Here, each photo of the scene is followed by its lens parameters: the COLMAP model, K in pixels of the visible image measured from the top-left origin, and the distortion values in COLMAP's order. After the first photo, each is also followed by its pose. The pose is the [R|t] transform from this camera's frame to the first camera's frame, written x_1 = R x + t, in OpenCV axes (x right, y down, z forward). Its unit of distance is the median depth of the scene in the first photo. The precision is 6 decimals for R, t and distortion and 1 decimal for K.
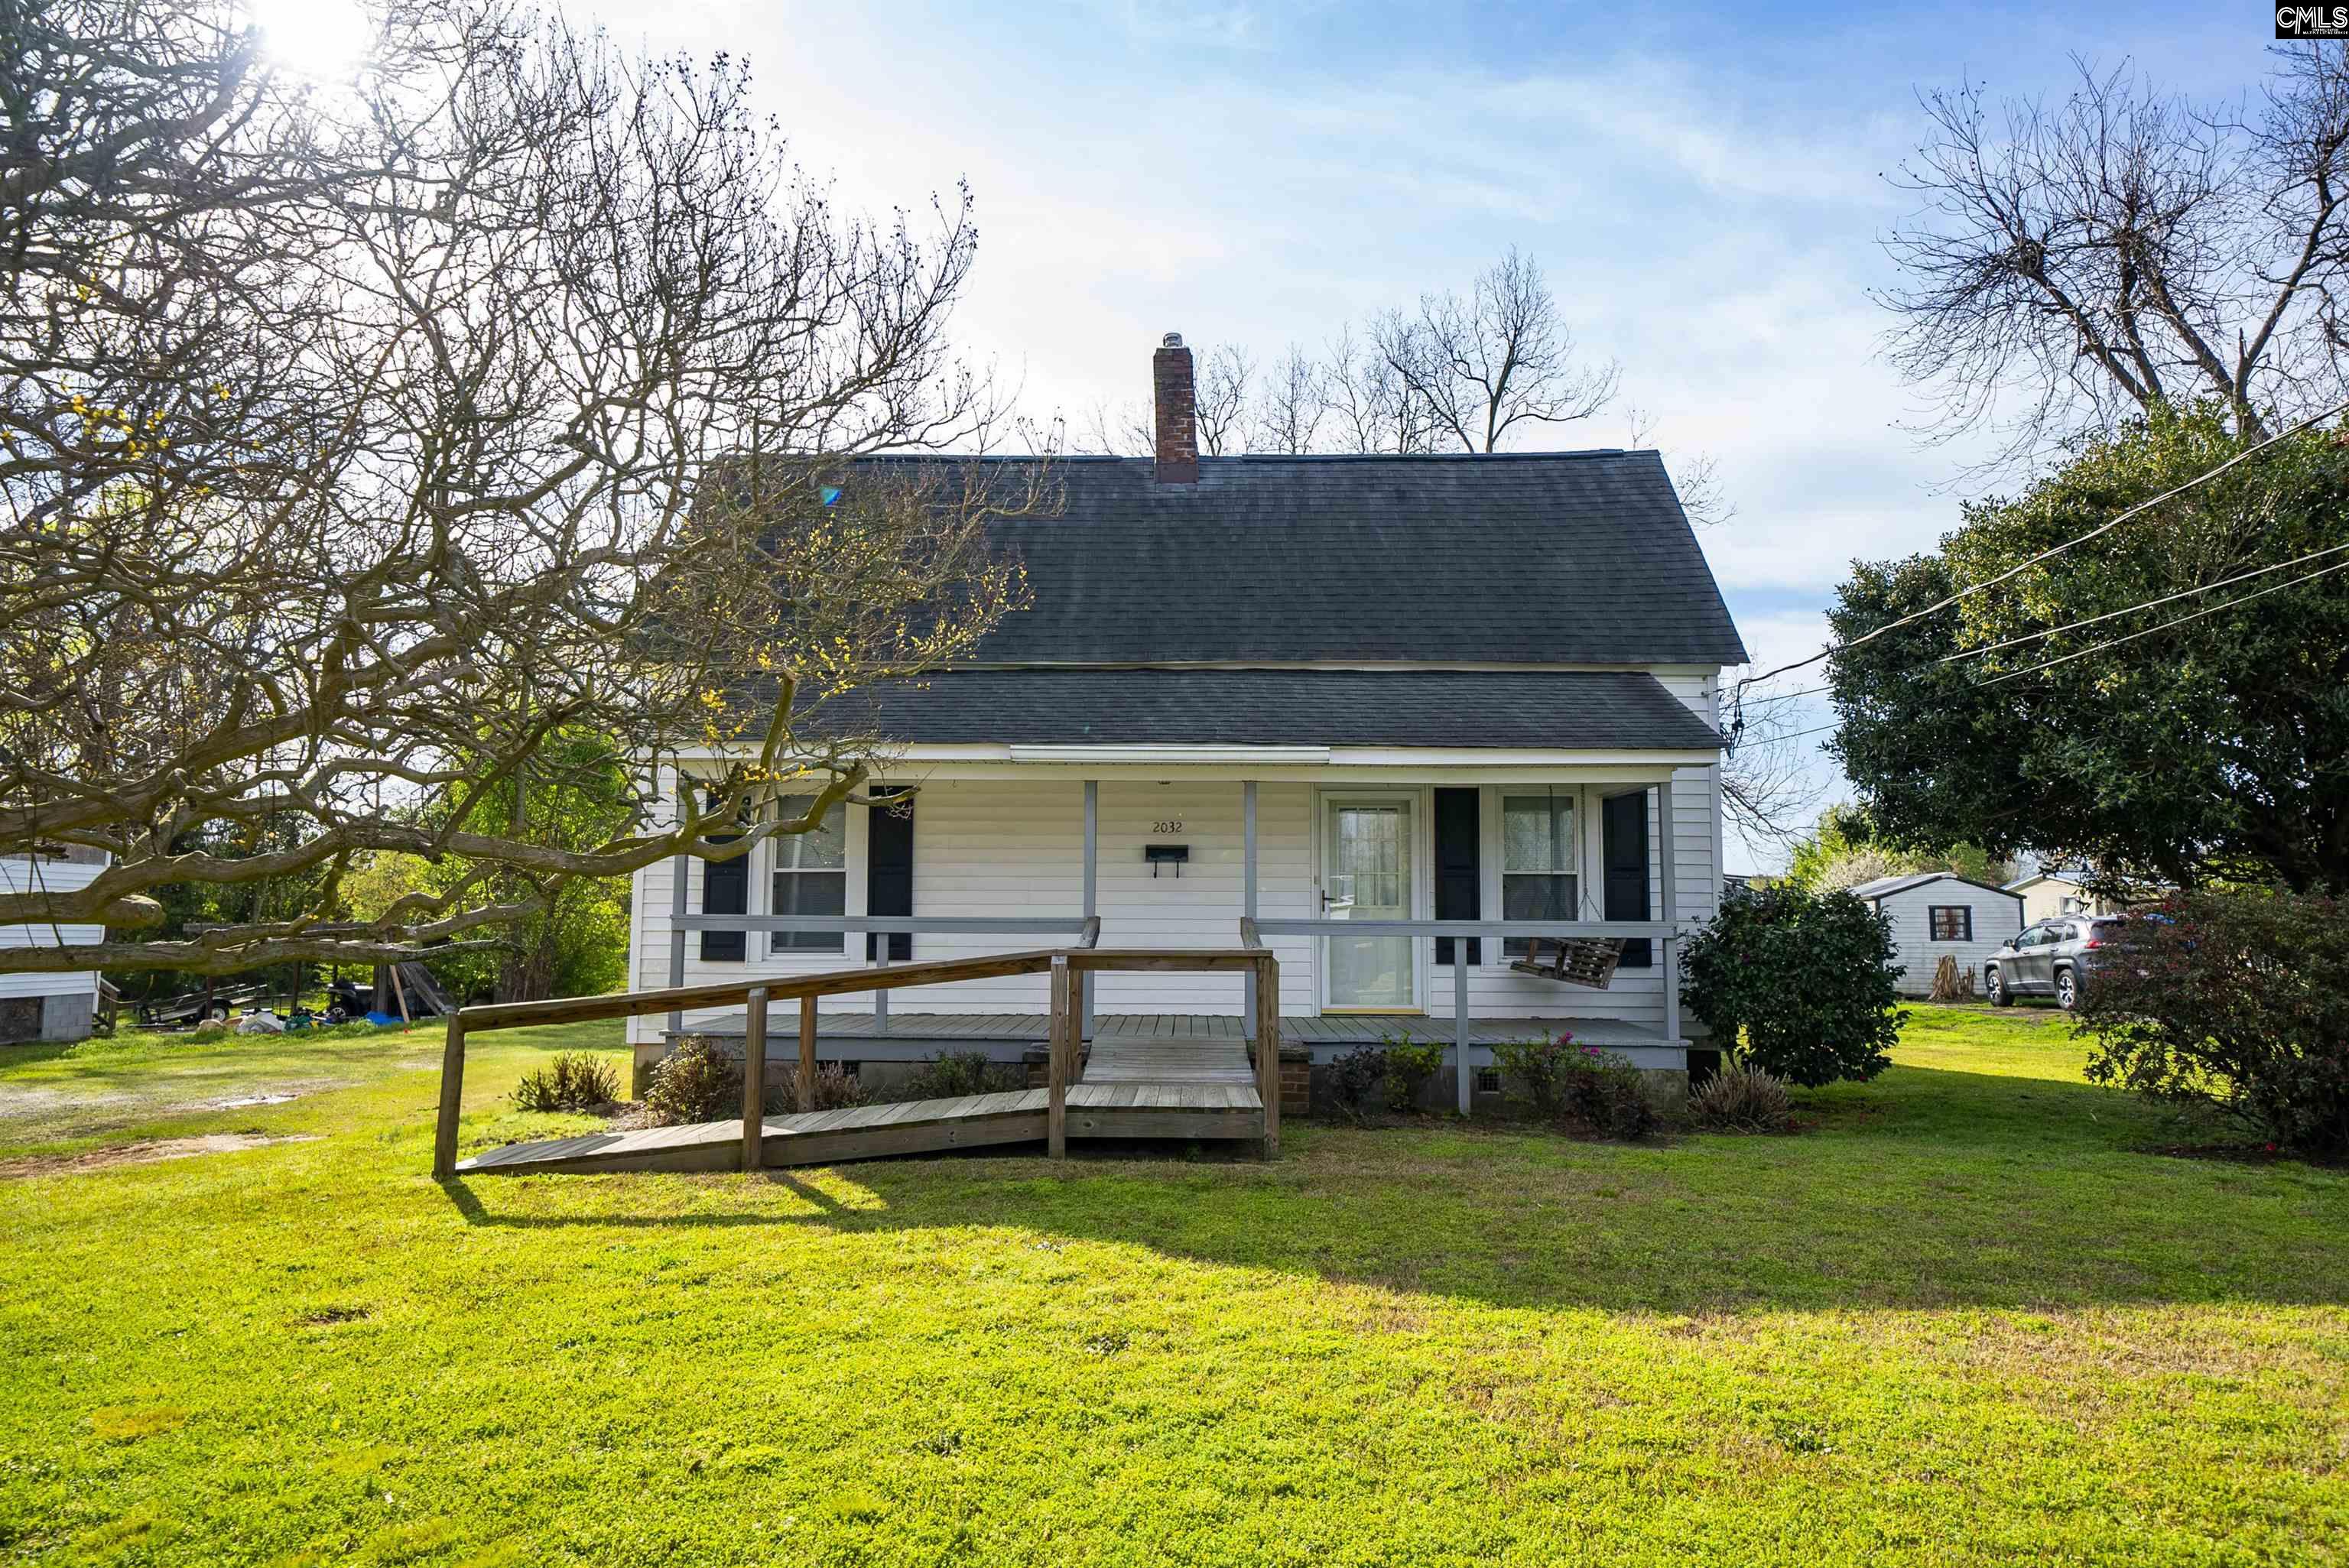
lens RADIAL K [[1664.6, 0, 1168.2], [0, 1664.6, 766.1], [0, 0, 1]] dist [0.027763, 0.004441]
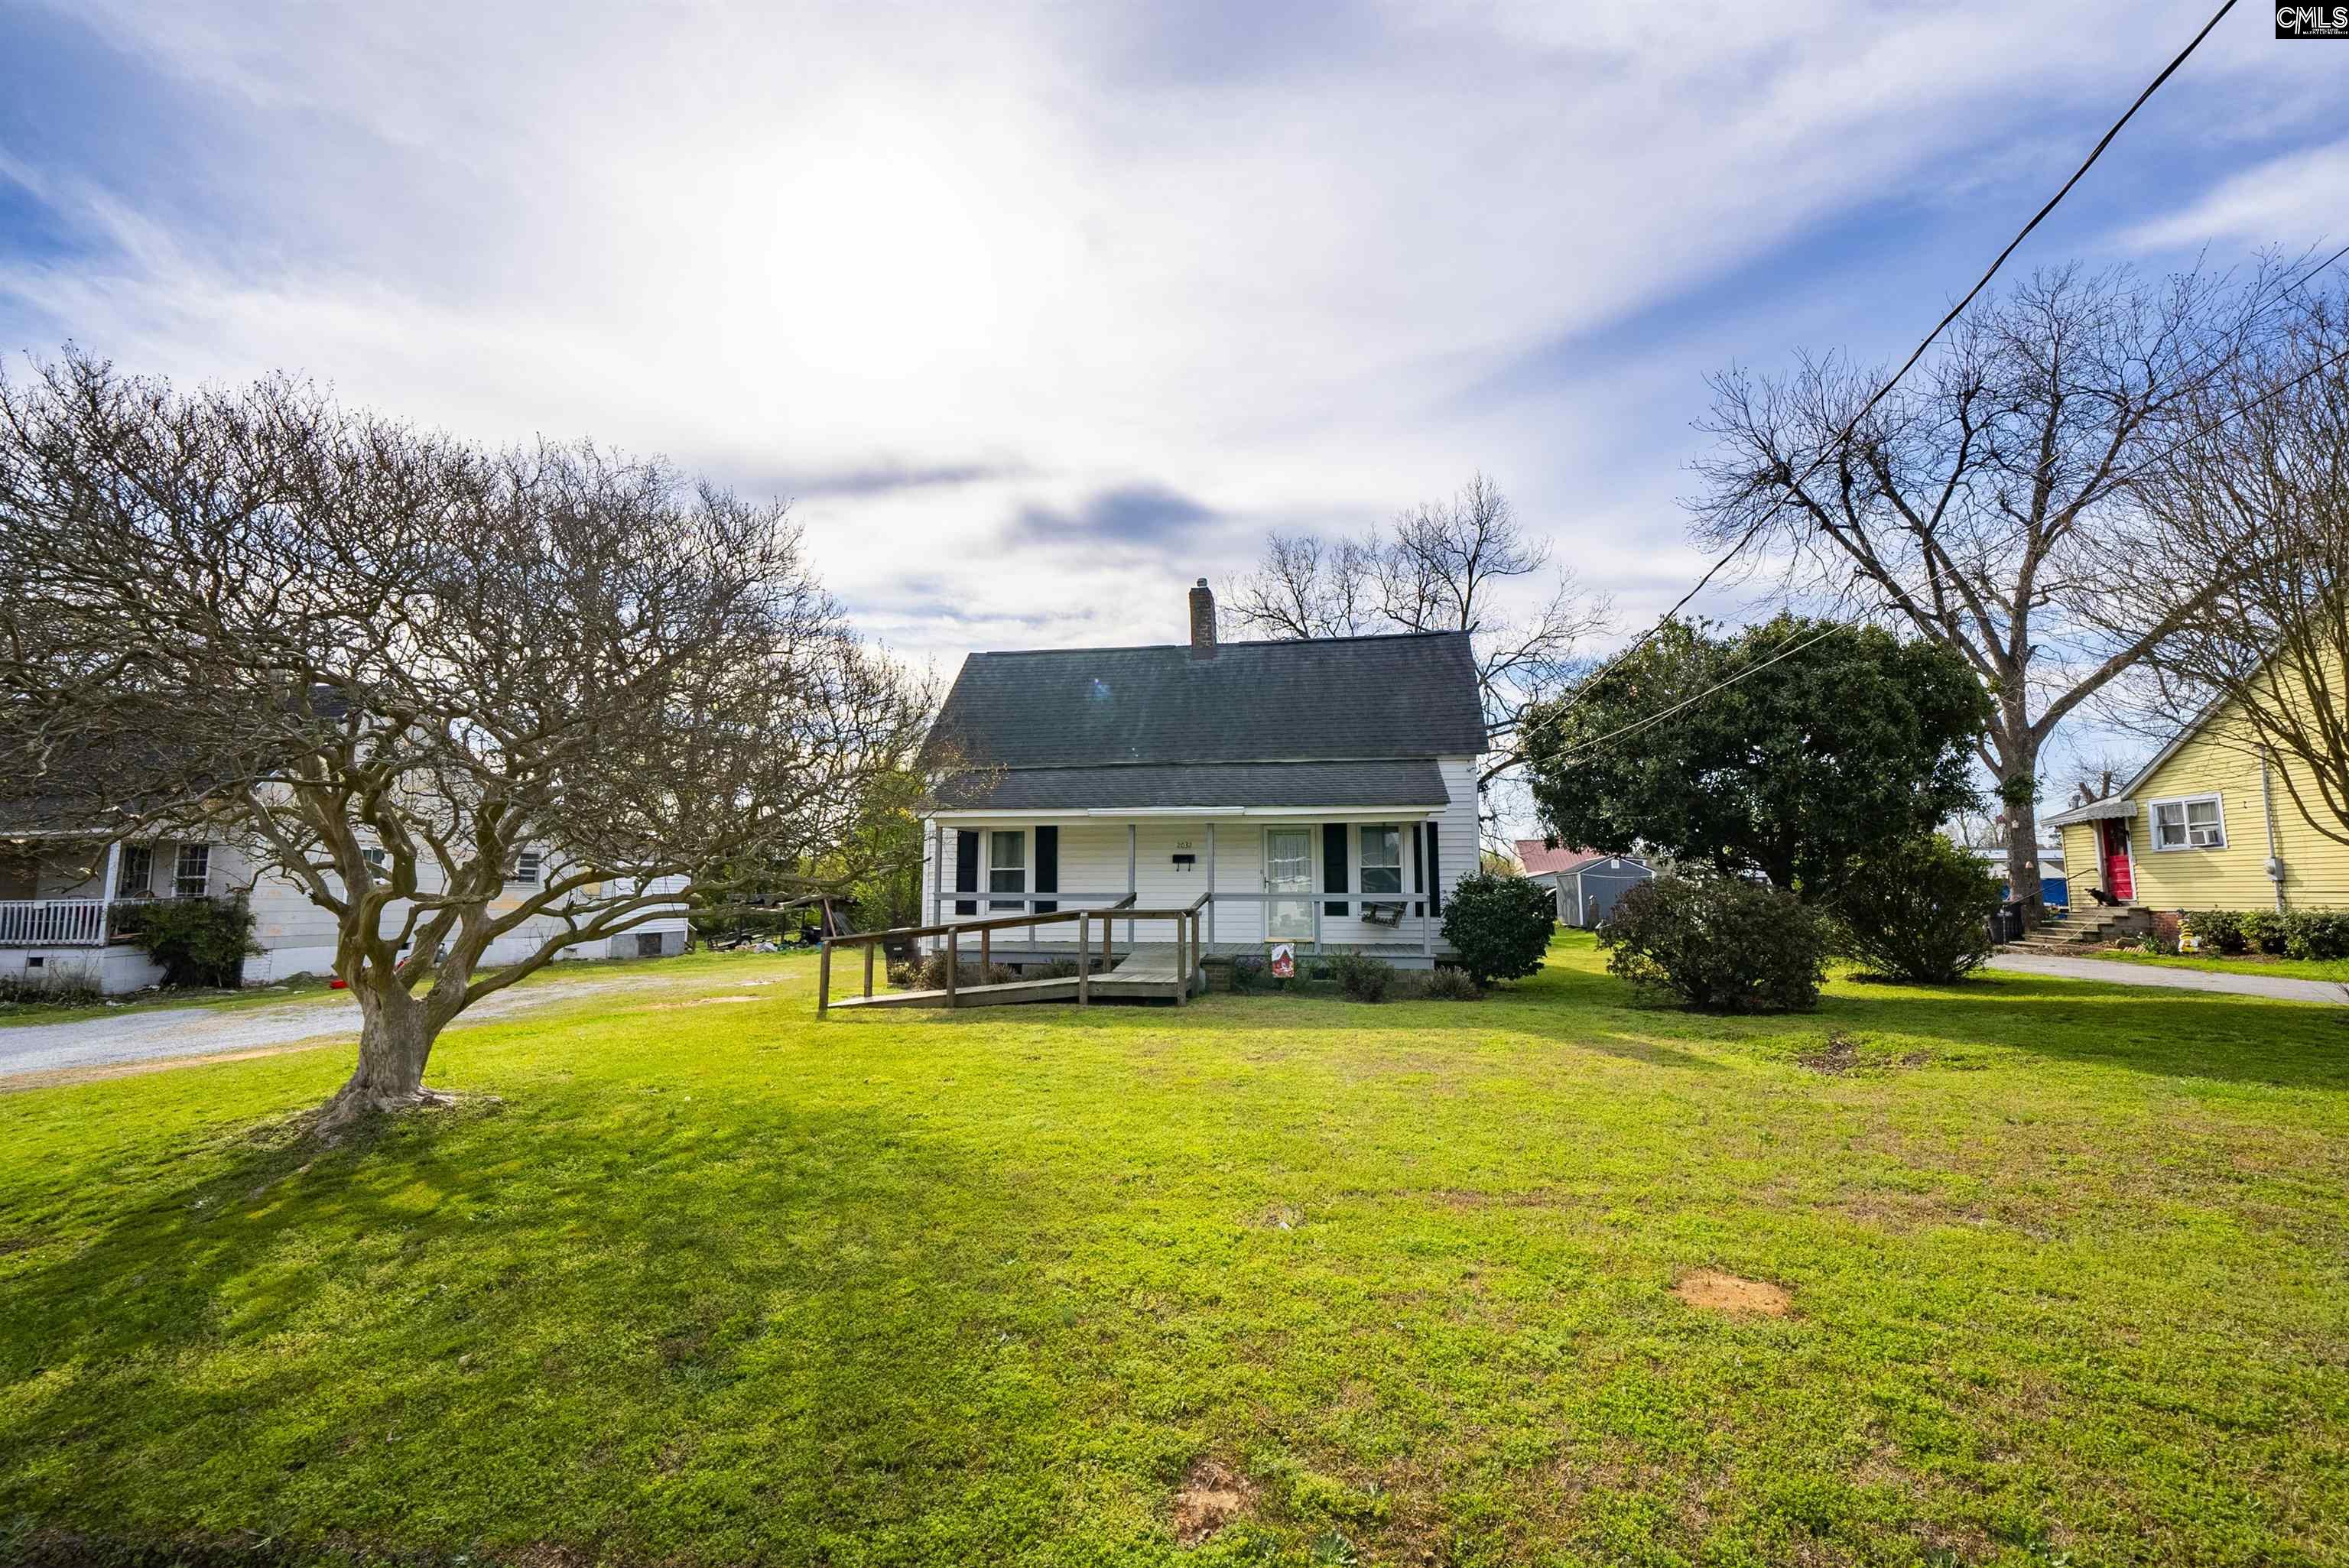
lens RADIAL K [[1152.0, 0, 1169.3], [0, 1152.0, 761.5], [0, 0, 1]] dist [-0.004160, -0.000356]
pose [[0.985644, -0.024623, -0.167033, 0.209309], [0.022059, 0.999609, -0.017186, -0.038277], [0.167391, 0.013255, 0.985802, -0.326495]]
